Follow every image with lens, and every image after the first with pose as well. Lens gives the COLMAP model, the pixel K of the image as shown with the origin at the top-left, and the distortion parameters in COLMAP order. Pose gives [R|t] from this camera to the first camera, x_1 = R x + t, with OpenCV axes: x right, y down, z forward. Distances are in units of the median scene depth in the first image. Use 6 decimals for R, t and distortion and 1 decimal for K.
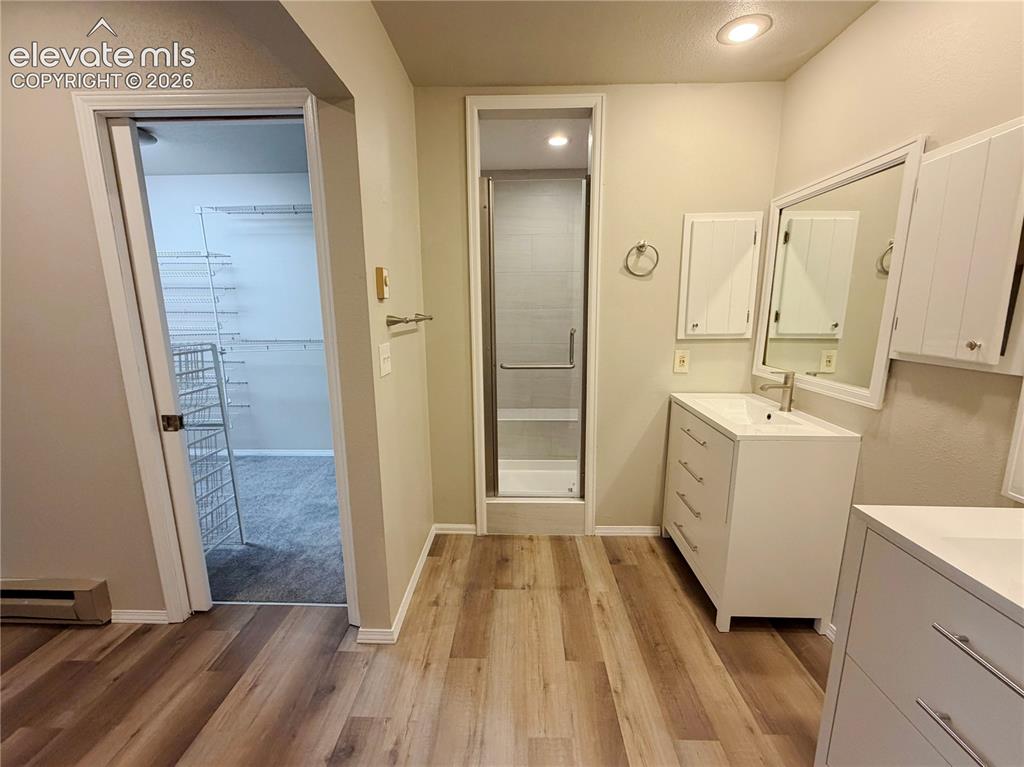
lens RADIAL K [[407.2, 0, 507.8], [0, 407.2, 388.7], [0, 0, 1]] dist [-0.000328, -0.000029]
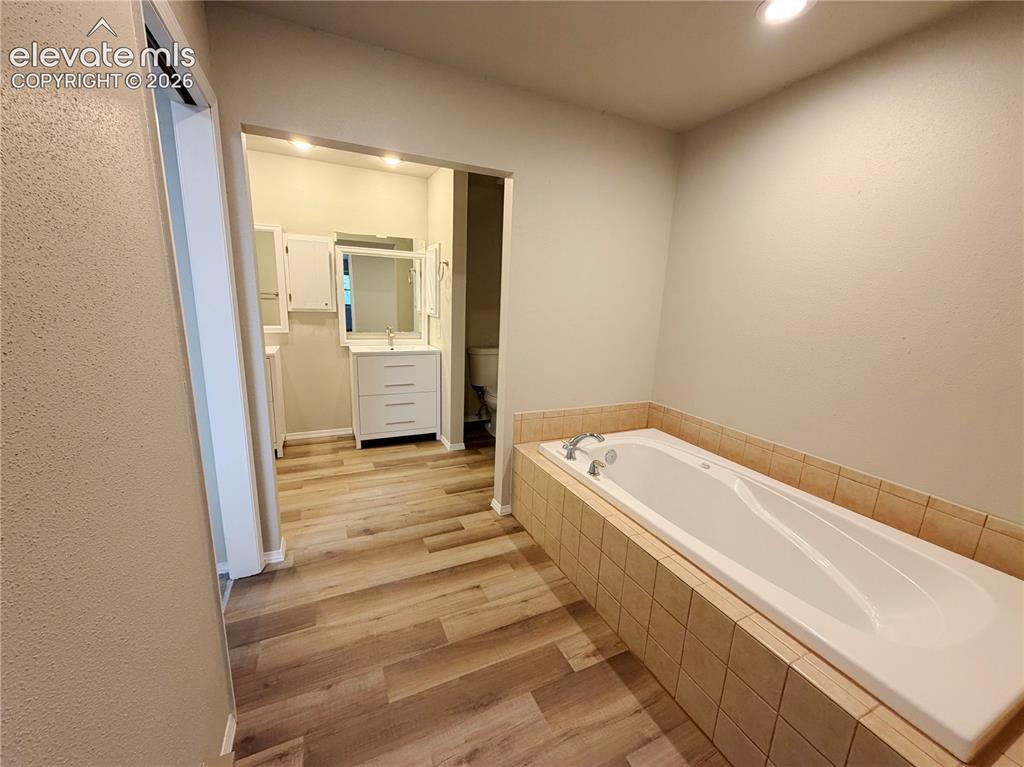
lens RADIAL K [[407.2, 0, 511.9], [0, 407.2, 385.1], [0, 0, 1]] dist [-0.000328, -0.000029]
pose [[-0.451051, -0.200301, 0.869731, -2.020307], [0.131969, 0.948811, 0.286953, -0.185523], [-0.882688, 0.244208, -0.401529, 0.915278]]
